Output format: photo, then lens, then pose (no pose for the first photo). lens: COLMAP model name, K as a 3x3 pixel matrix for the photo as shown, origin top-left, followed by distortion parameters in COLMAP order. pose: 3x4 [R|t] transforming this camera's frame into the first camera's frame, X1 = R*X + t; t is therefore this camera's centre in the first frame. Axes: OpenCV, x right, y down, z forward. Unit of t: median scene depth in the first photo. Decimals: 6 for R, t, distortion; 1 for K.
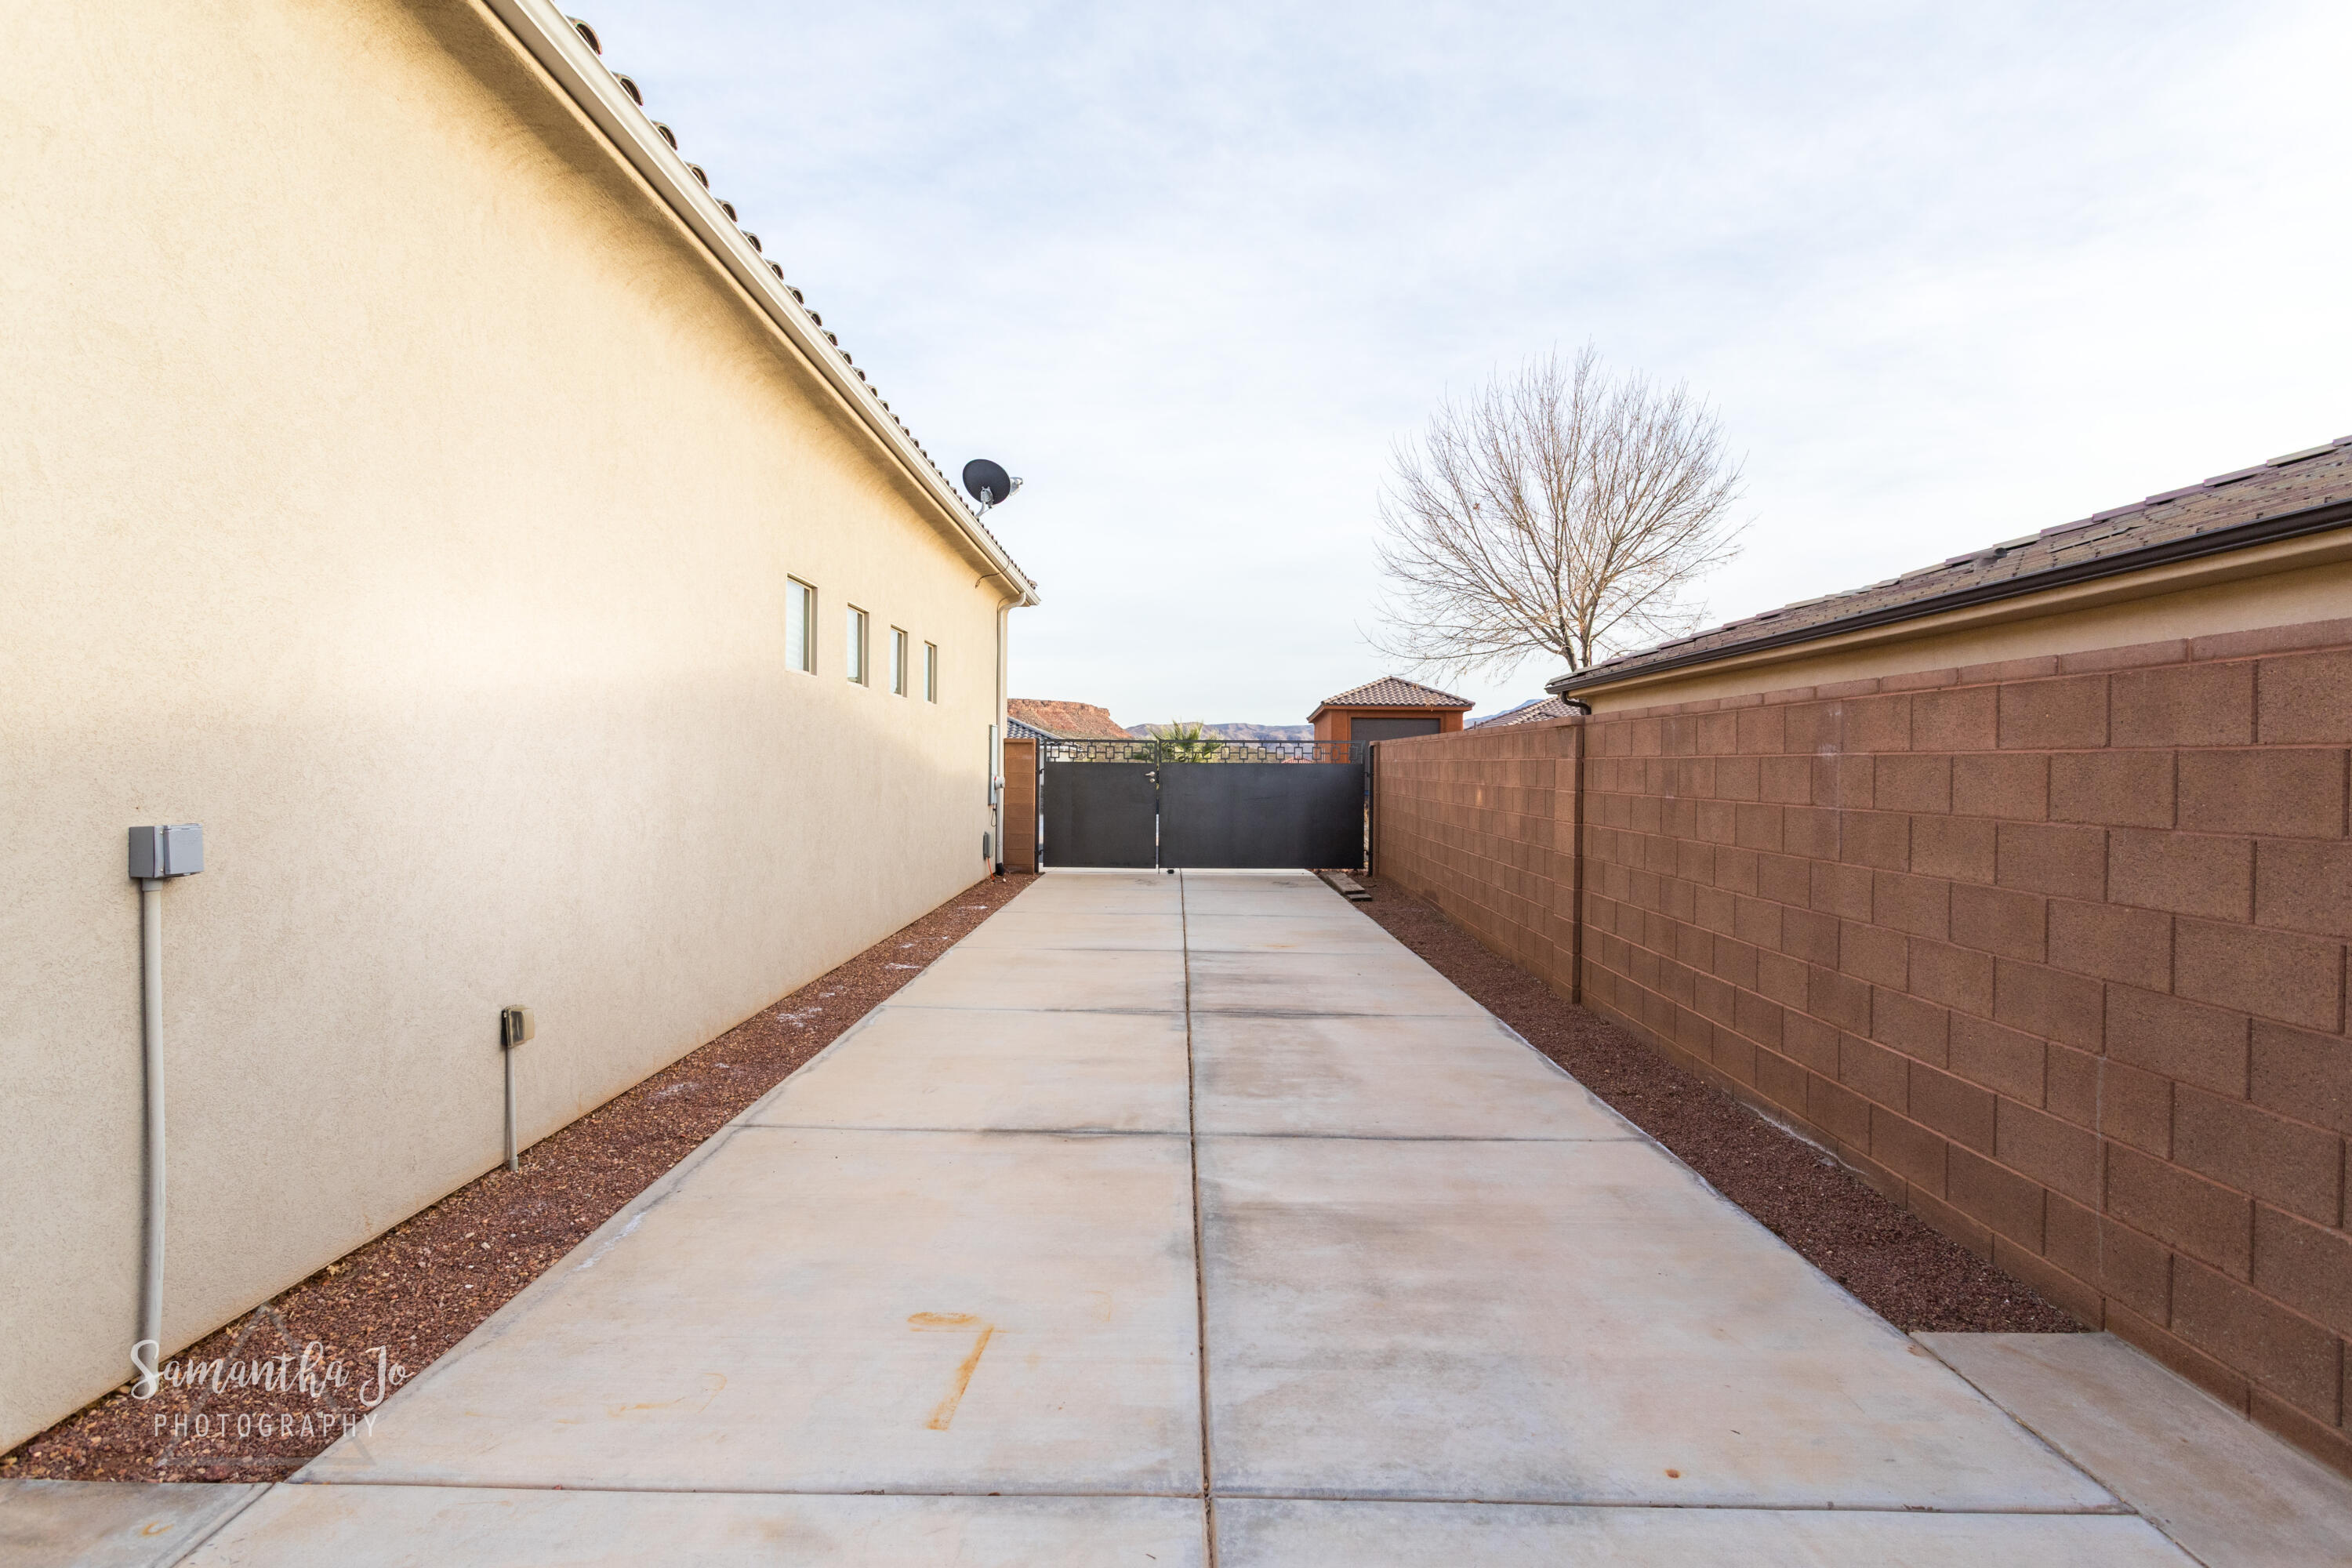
lens RADIAL K [[1125.4, 0, 1172.7], [0, 1125.4, 774.6], [0, 0, 1]] dist [-0.001070, -0.000460]
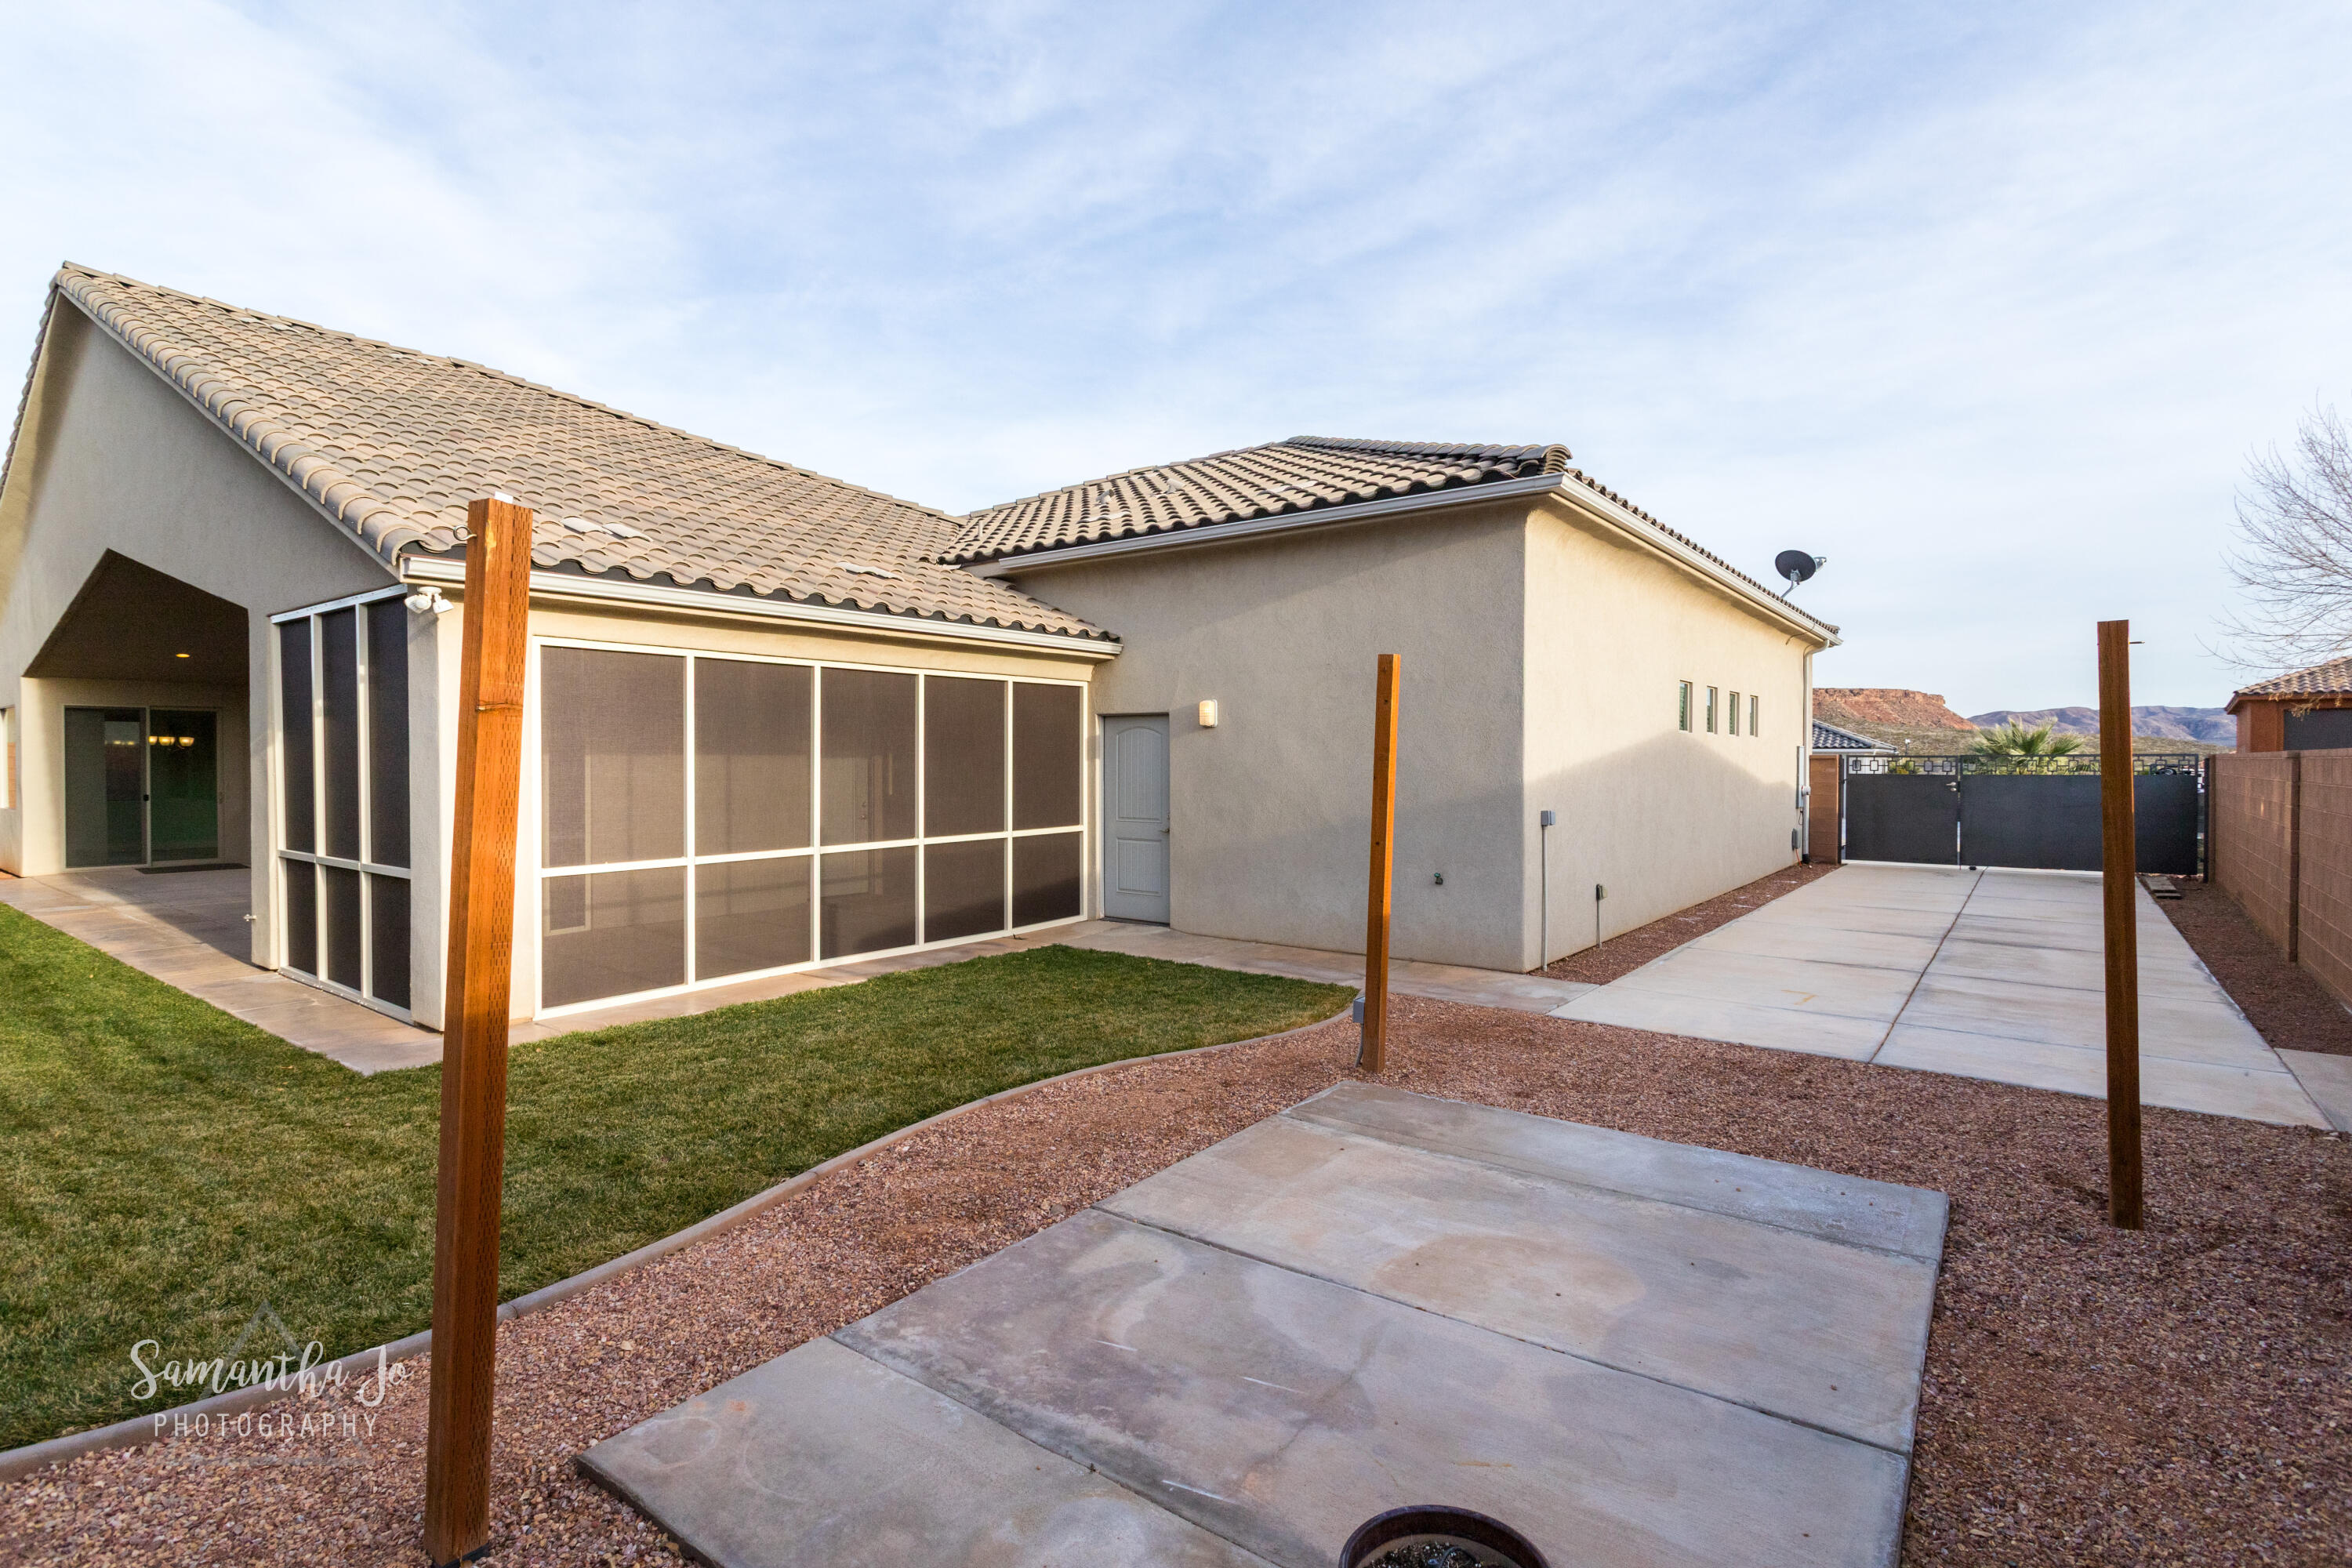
lens RADIAL K [[1125.4, 0, 1172.7], [0, 1125.4, 774.6], [0, 0, 1]] dist [-0.001070, -0.000460]
pose [[0.790886, 0.000122, -0.611963, 0.062022], [0.000543, 0.999999, 0.000901, -0.013536], [0.611963, -0.001045, 0.790886, -0.470433]]
